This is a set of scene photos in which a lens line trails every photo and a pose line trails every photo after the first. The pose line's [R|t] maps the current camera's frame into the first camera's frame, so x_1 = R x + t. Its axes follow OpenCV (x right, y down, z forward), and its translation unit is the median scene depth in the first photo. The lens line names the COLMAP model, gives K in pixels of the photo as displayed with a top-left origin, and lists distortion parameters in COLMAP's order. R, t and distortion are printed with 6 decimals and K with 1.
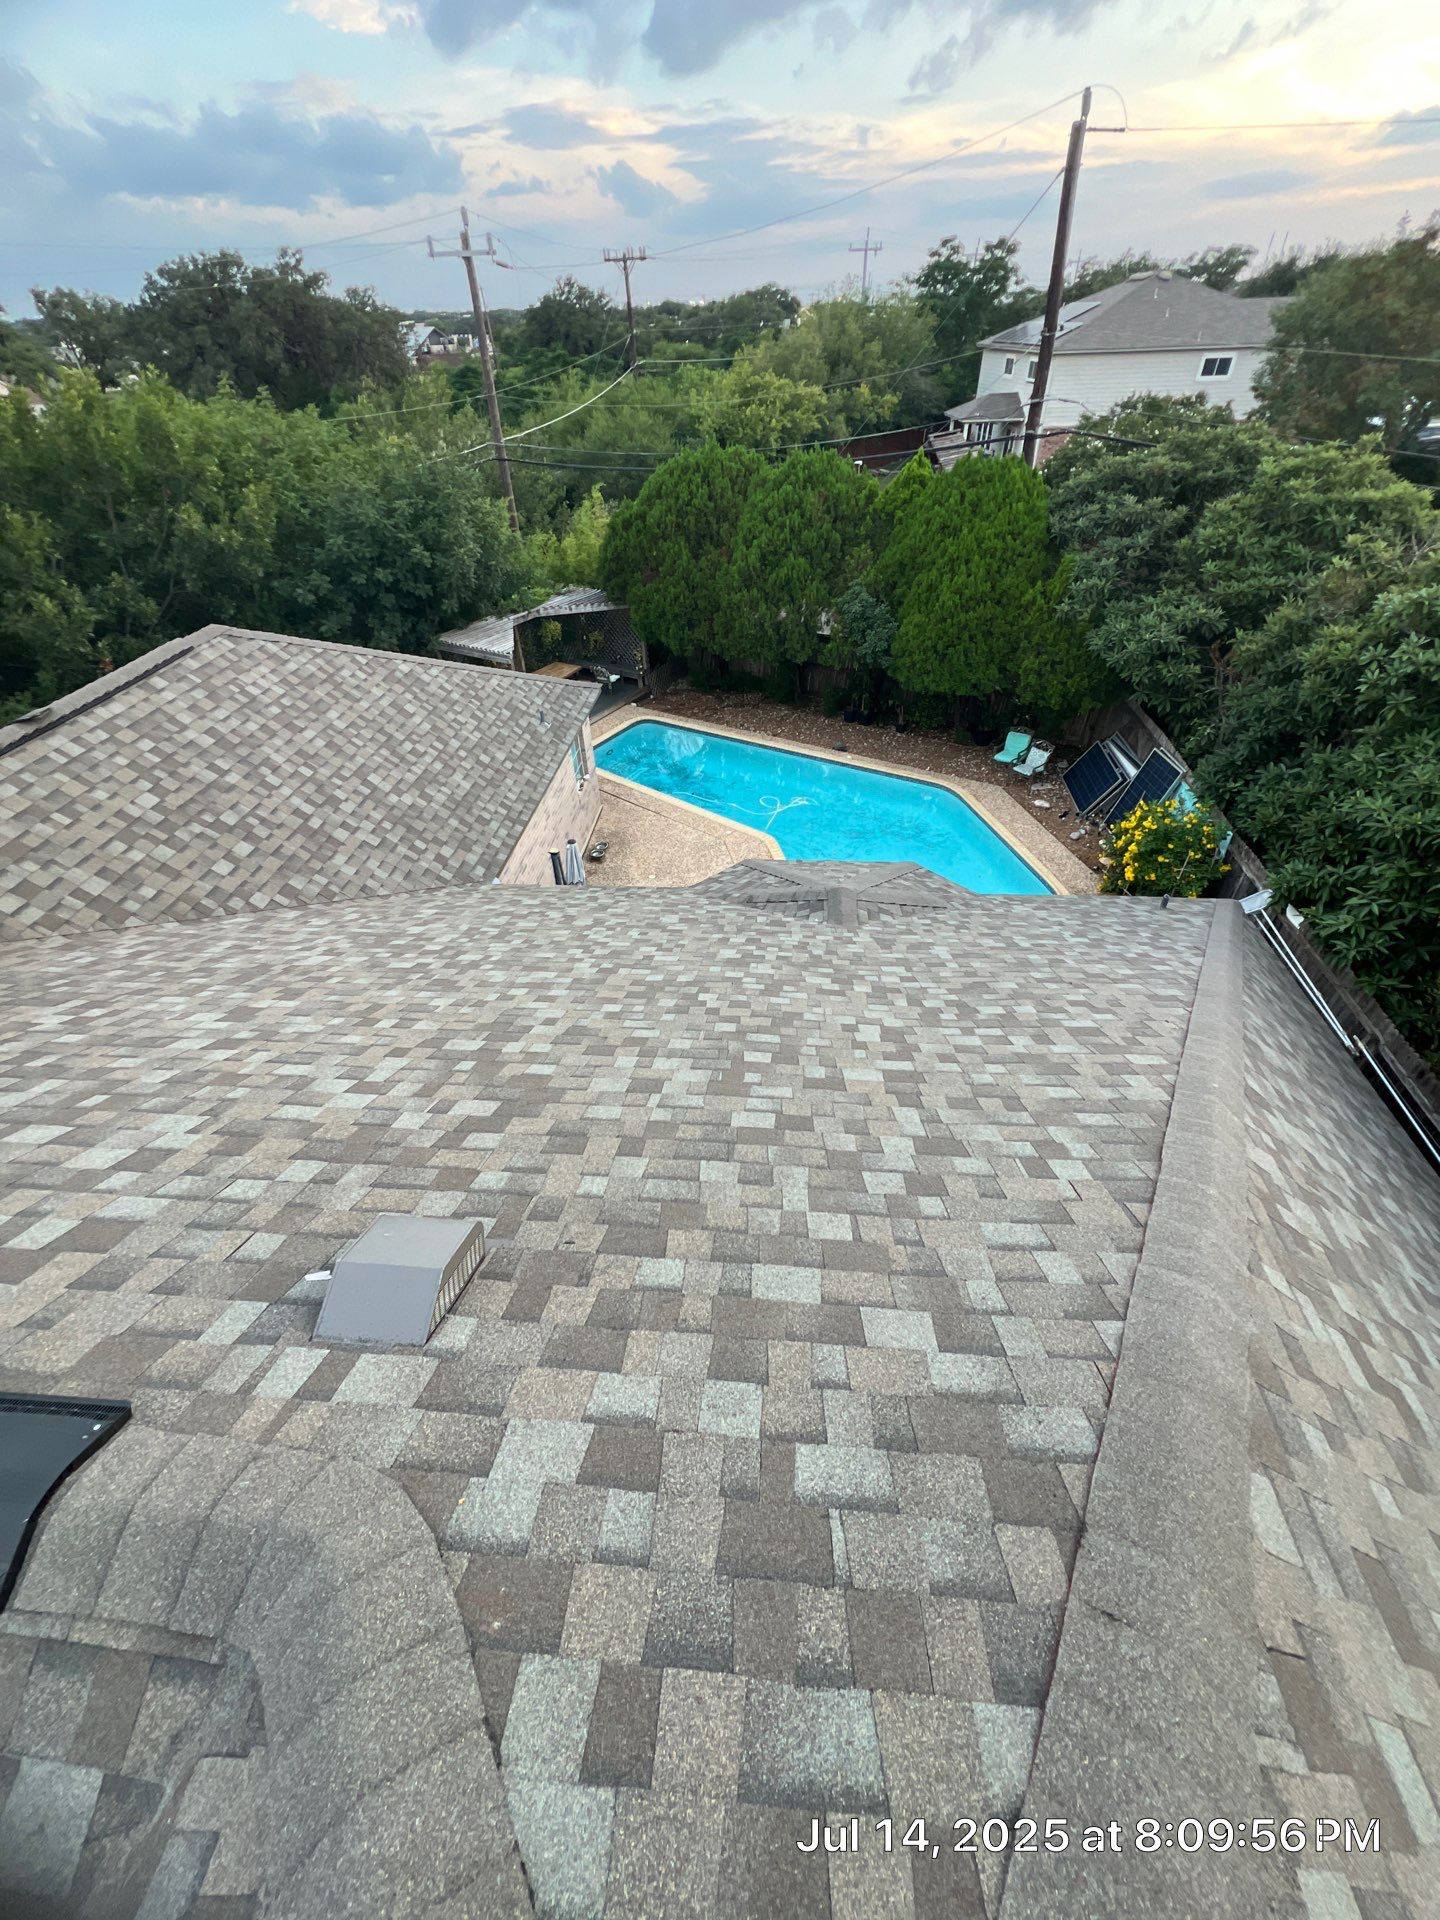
lens RADIAL K [[764.5, 0, 723.7], [0, 764.5, 957.9], [0, 0, 1]] dist [-0.002432, 0.000199]
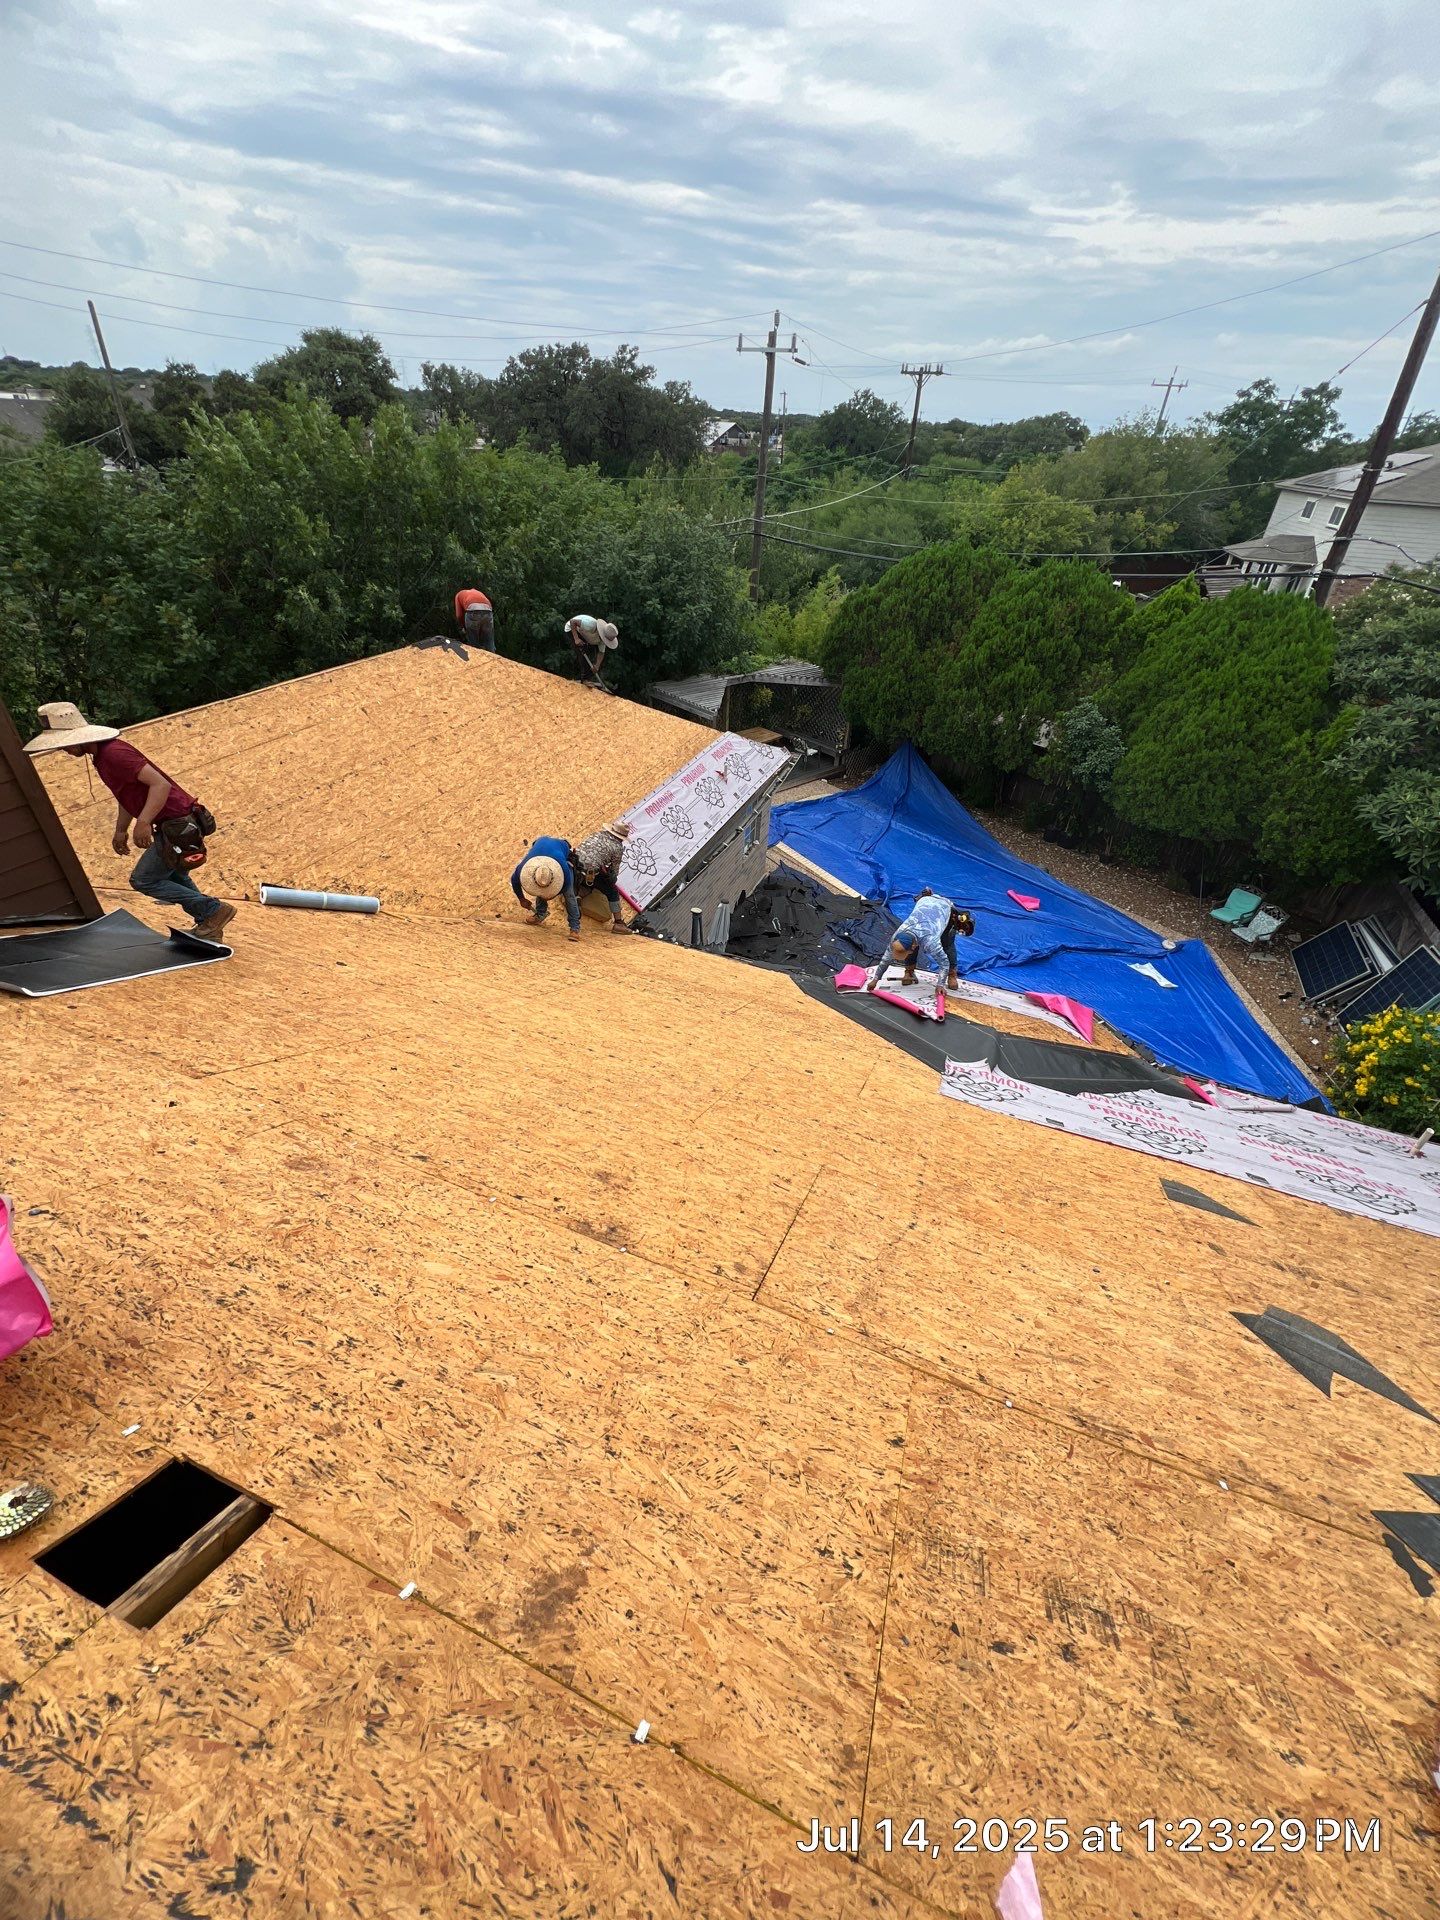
lens RADIAL K [[764.5, 0, 722.8], [0, 764.5, 955.7], [0, 0, 1]] dist [-0.002432, 0.000199]
pose [[0.952663, 0.227119, -0.202115, 0.009359], [-0.244899, 0.967198, -0.067474, -0.018855], [0.180161, 0.113777, 0.977035, 0.049212]]
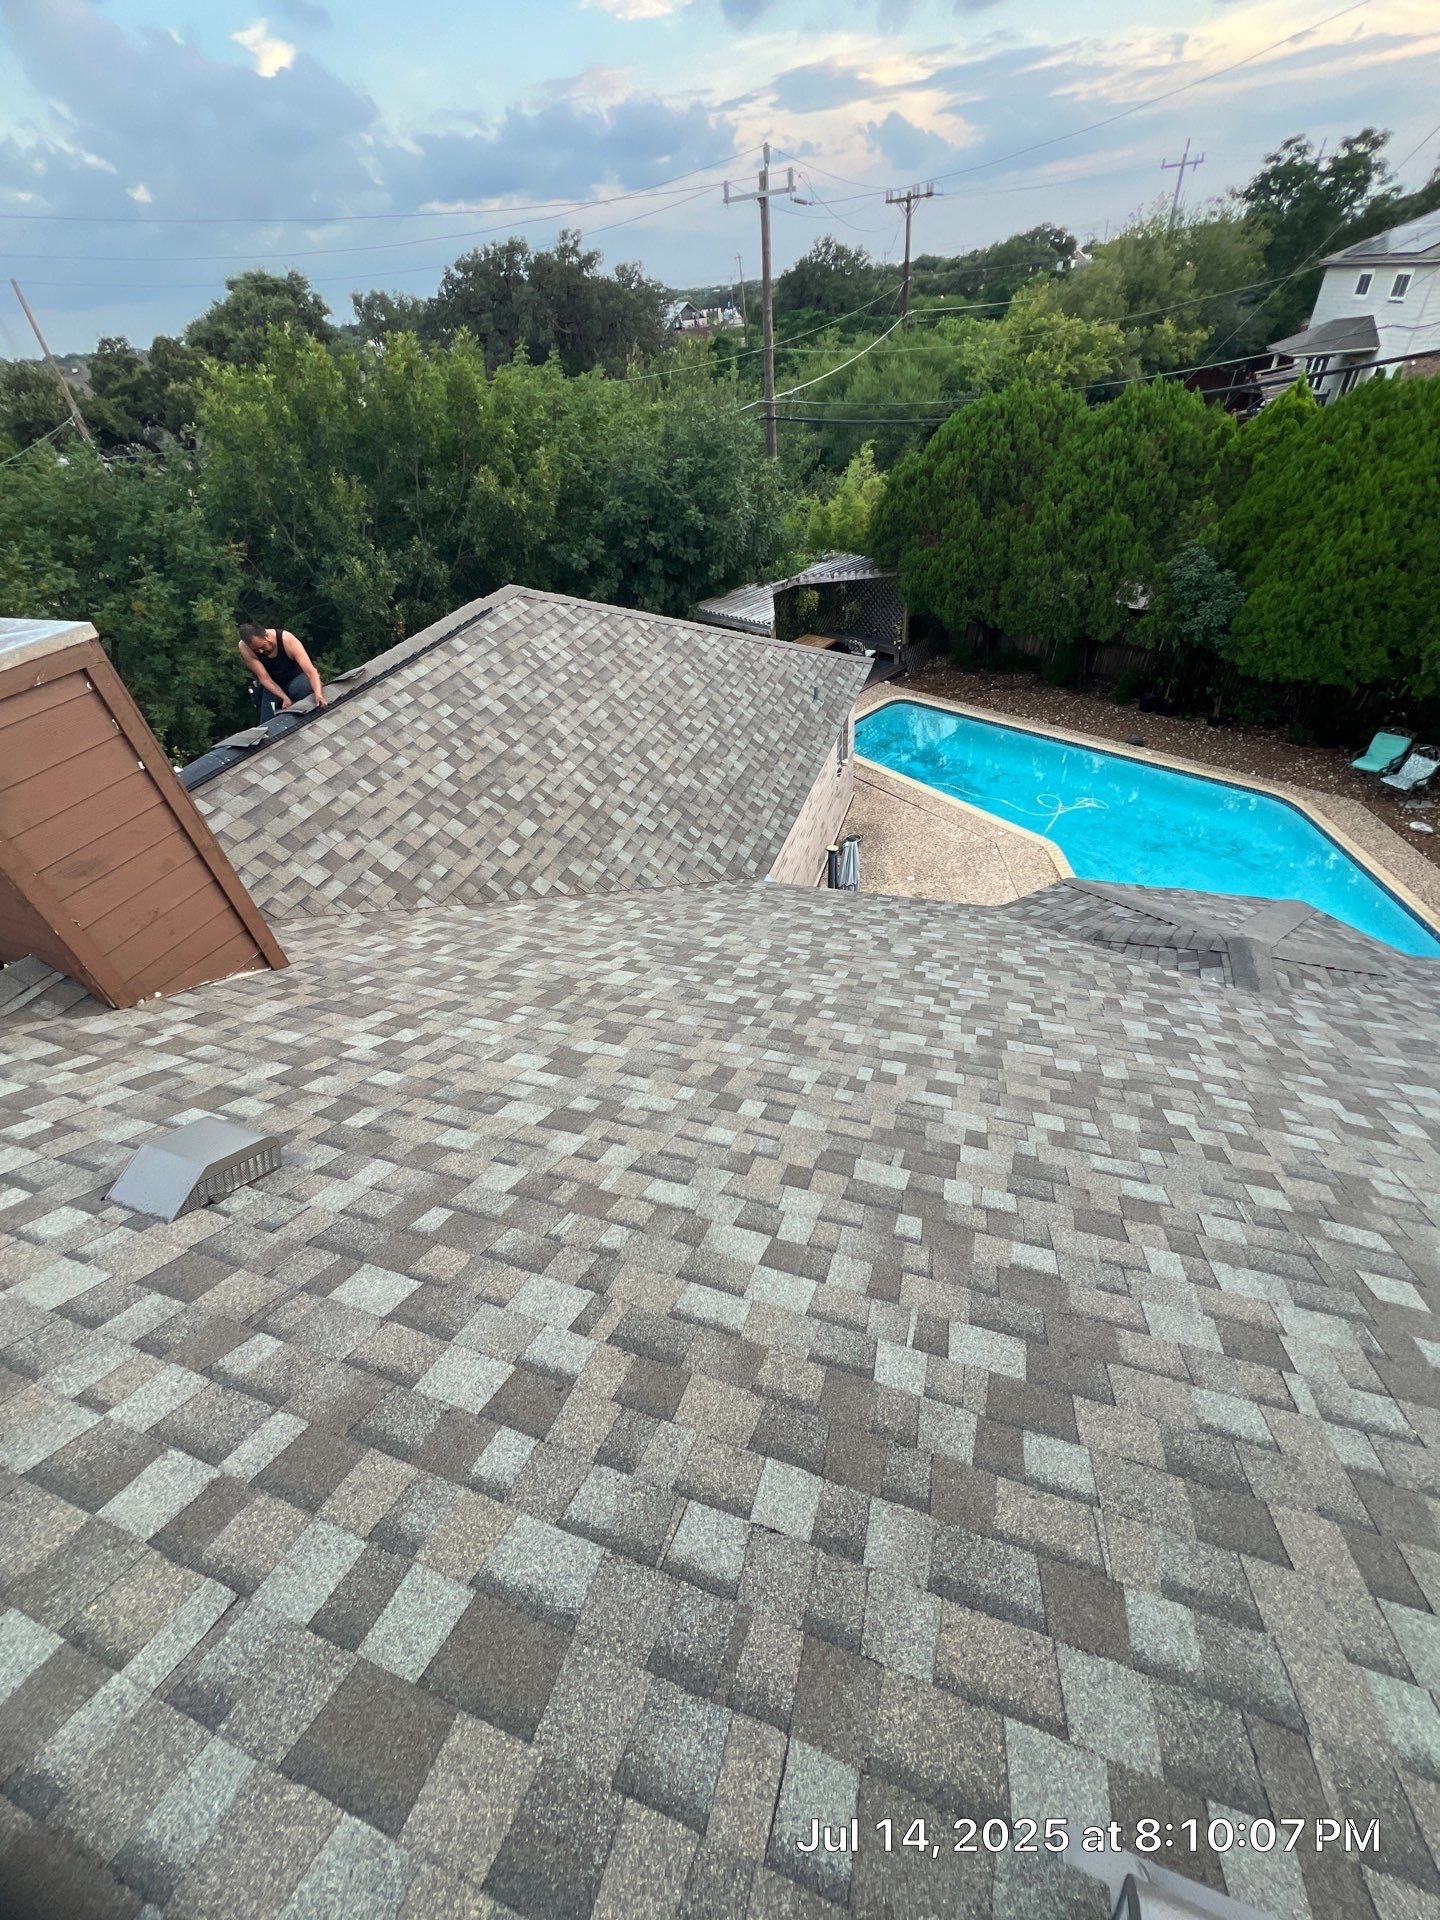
lens RADIAL K [[764.5, 0, 721.9], [0, 764.5, 956.8], [0, 0, 1]] dist [-0.002432, 0.000199]
pose [[0.967851, 0.112227, -0.225099, -0.083359], [-0.106321, 0.993597, 0.038228, -0.022574], [0.227948, -0.013066, 0.973586, 0.070848]]
